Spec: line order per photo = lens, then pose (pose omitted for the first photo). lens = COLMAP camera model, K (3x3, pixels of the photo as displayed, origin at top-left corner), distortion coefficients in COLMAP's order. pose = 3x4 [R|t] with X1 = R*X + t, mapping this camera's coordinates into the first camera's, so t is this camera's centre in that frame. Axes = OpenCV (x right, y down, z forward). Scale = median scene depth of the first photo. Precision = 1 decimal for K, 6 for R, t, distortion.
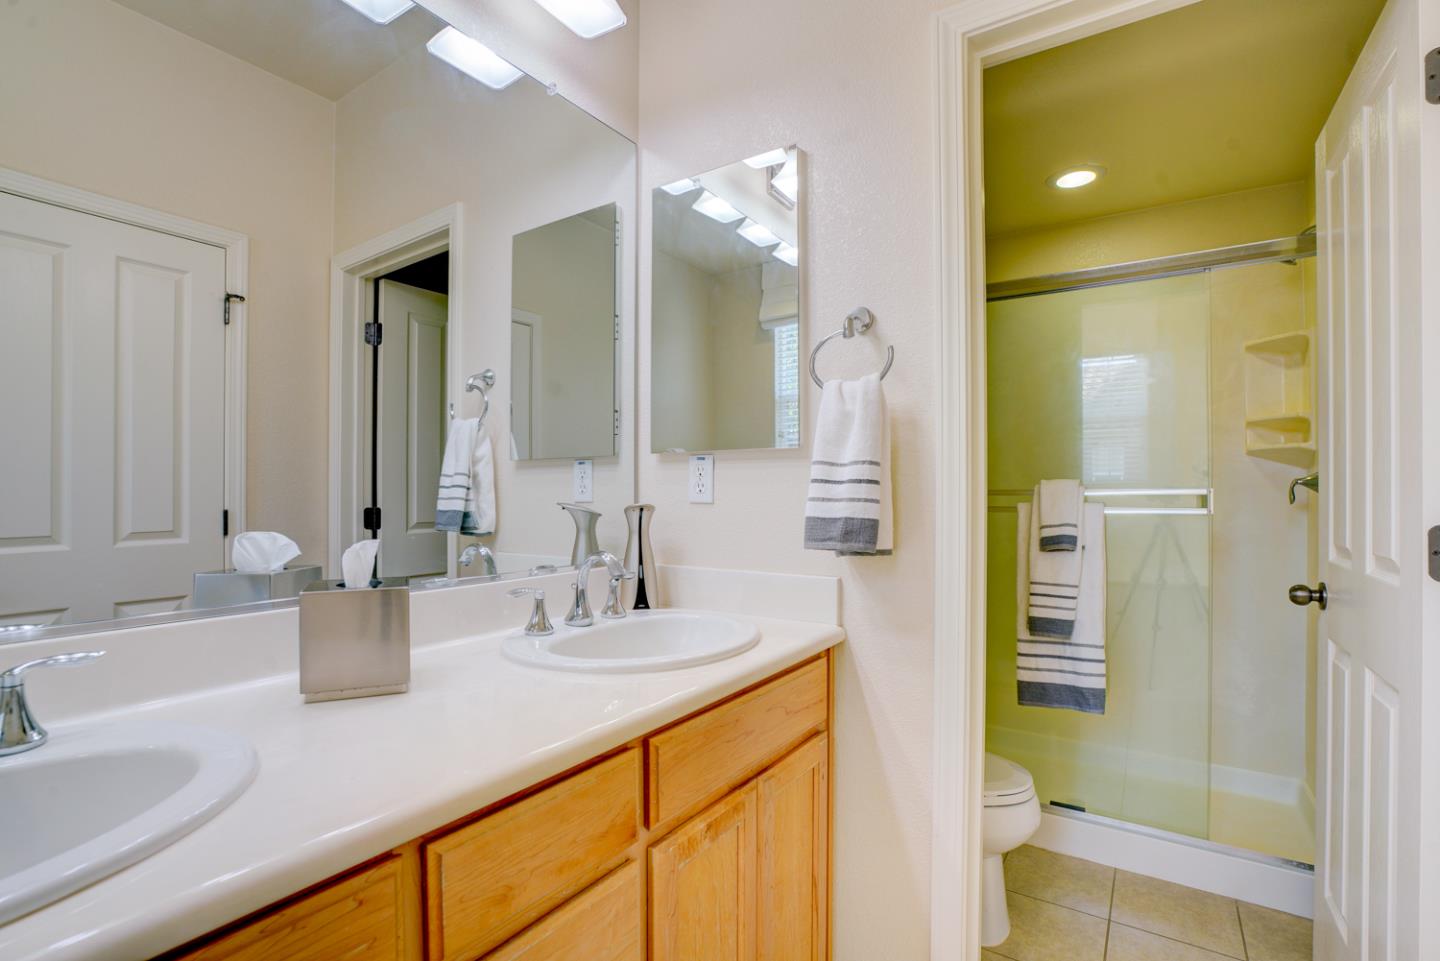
lens RADIAL K [[661.7, 0, 724.6], [0, 661.7, 484.9], [0, 0, 1]] dist [-0.054045, 0.017776]
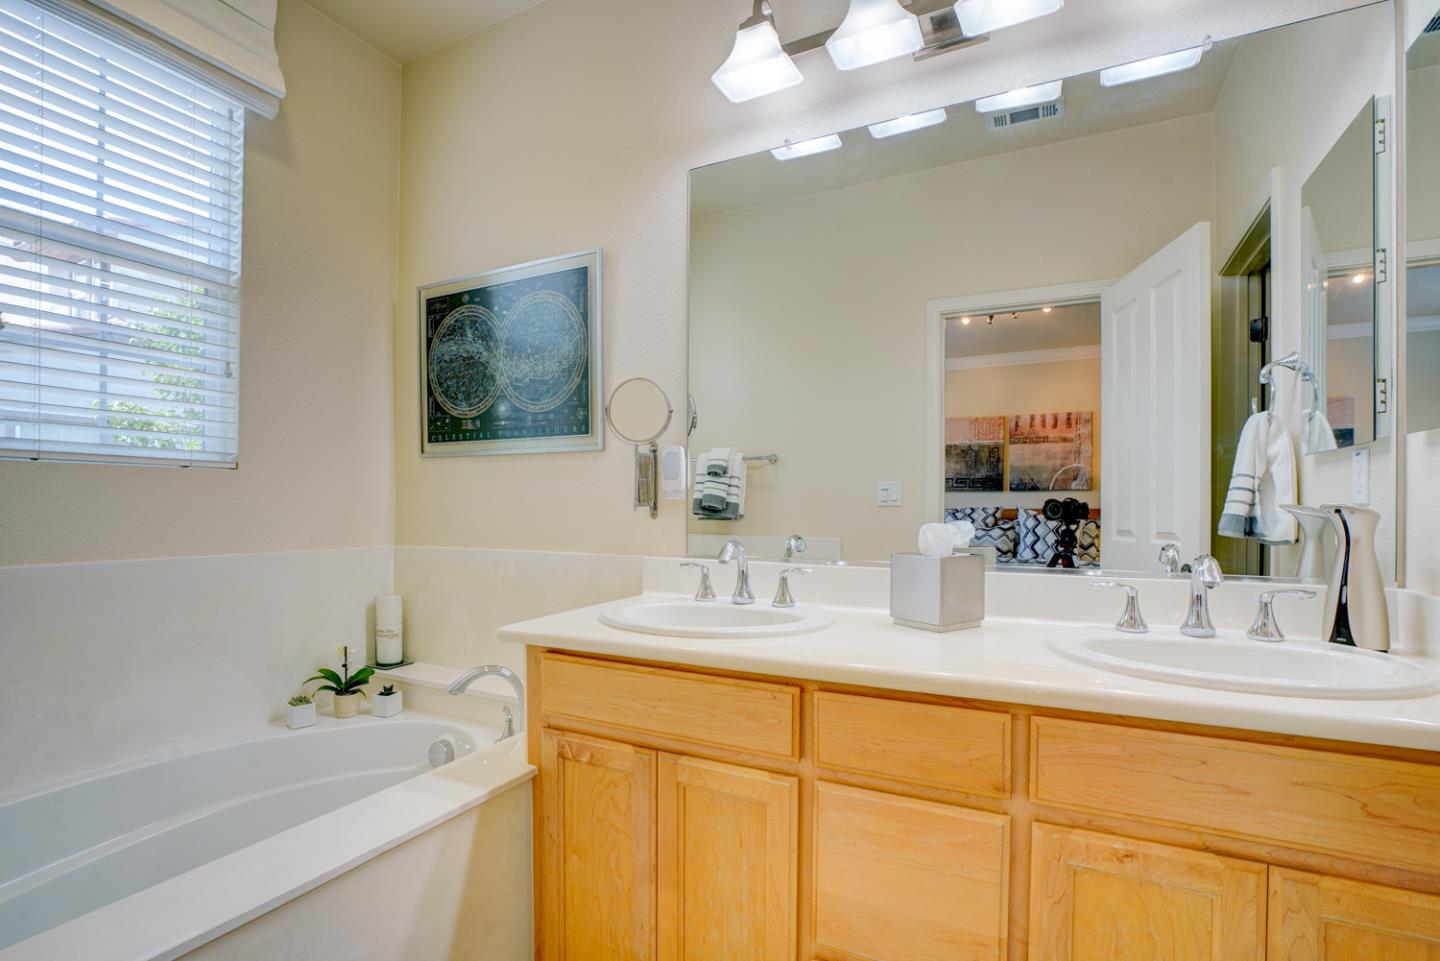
lens RADIAL K [[661.7, 0, 724.6], [0, 661.7, 484.9], [0, 0, 1]] dist [-0.054045, 0.017776]
pose [[0.114147, -0.035598, -0.992826, 0.520137], [0.015195, 0.999303, -0.034083, 0.020738], [0.993348, -0.011196, 0.114608, 0.218682]]
